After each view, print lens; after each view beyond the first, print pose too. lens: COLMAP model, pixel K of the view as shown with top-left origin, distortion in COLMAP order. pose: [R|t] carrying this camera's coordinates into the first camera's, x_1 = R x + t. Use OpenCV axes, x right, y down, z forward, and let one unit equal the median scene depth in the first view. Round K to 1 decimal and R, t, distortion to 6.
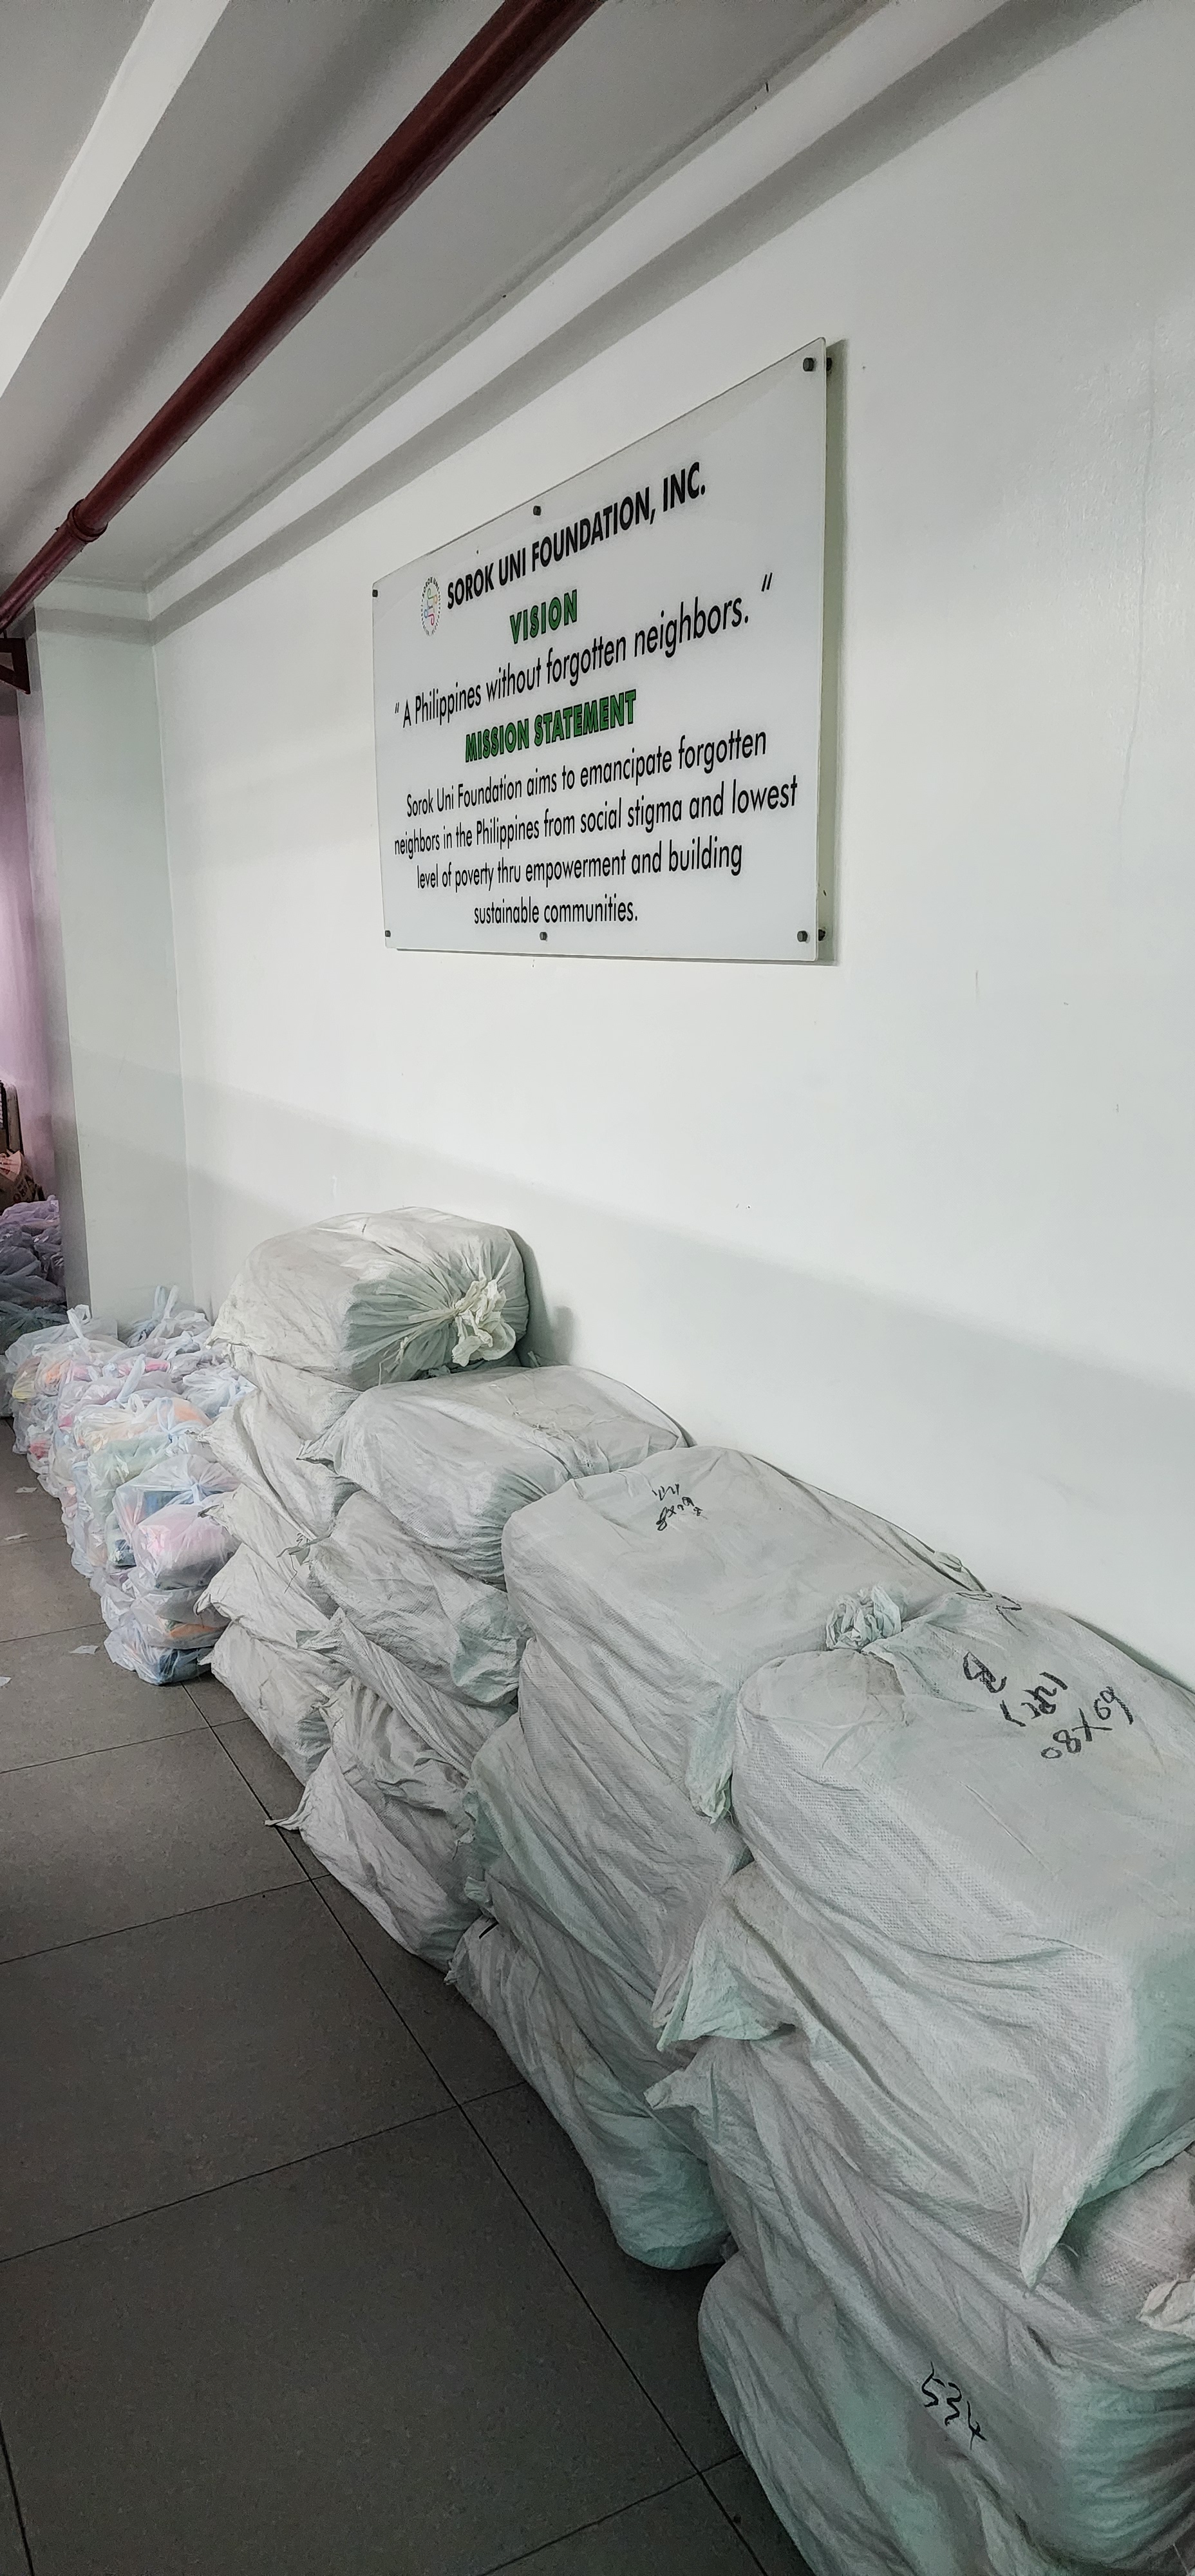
lens RADIAL K [[1920.3, 0, 597.5], [0, 1920.3, 1288.0], [0, 0, 1]] dist [0.177317, -0.124976]
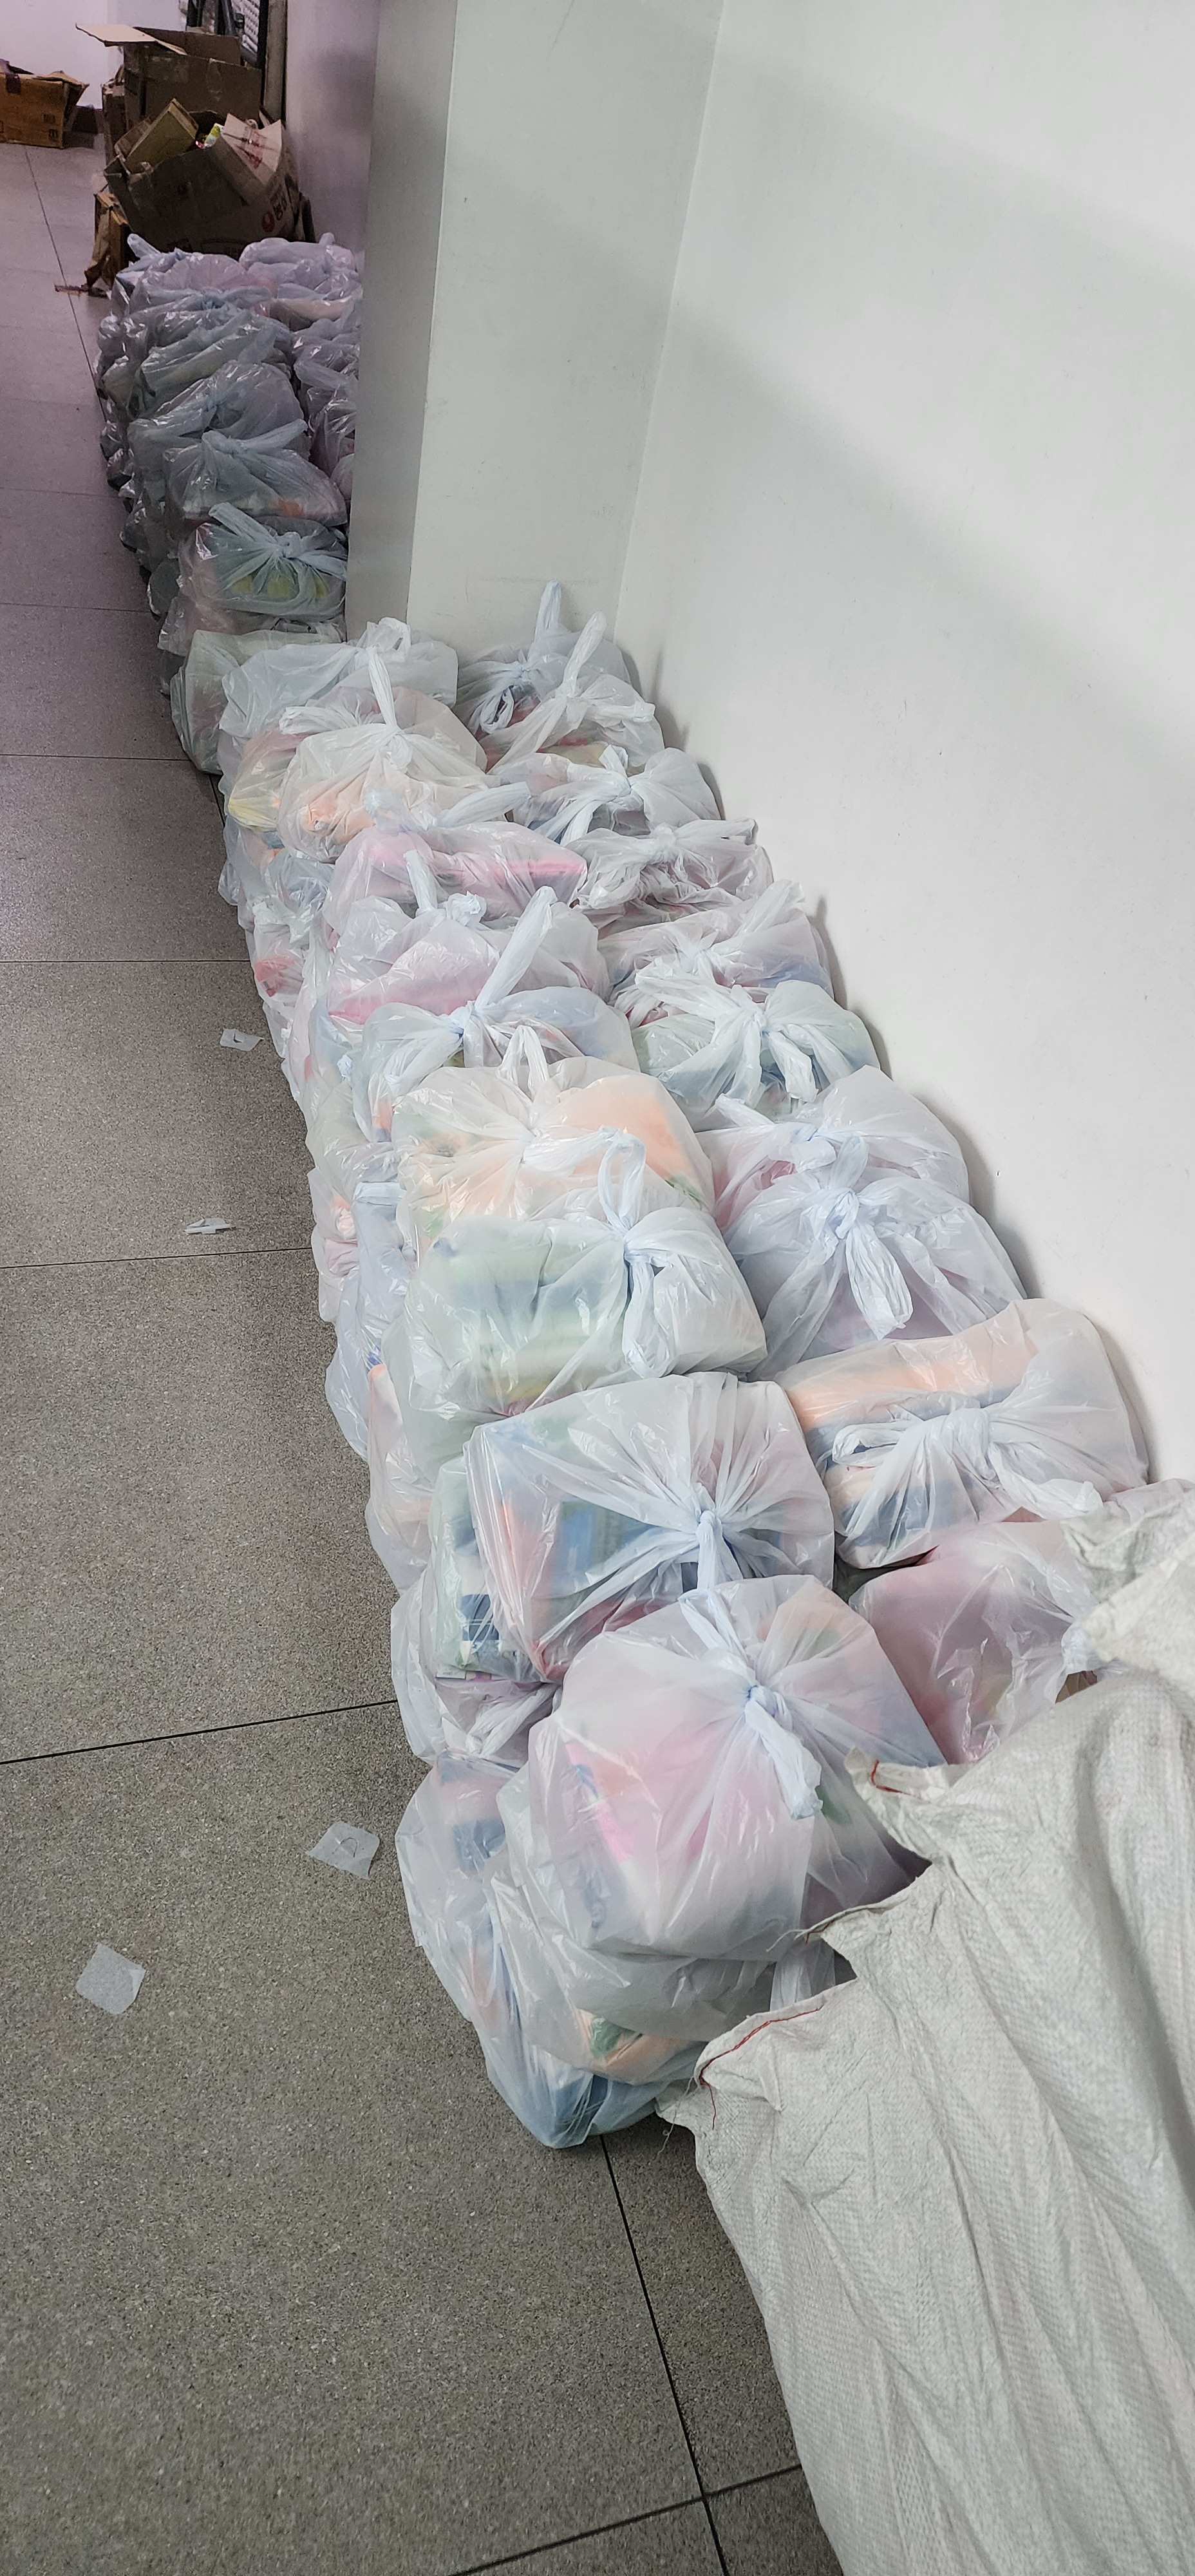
lens RADIAL K [[1625.9, 0, 597.5], [0, 1625.9, 1288.0], [0, 0, 1]] dist [0.057998, -0.060383]
pose [[0.971558, 0.236179, 0.017185, -0.246868], [-0.213658, 0.842995, 0.493670, -0.073720], [0.102108, -0.483301, 0.869480, 0.783247]]
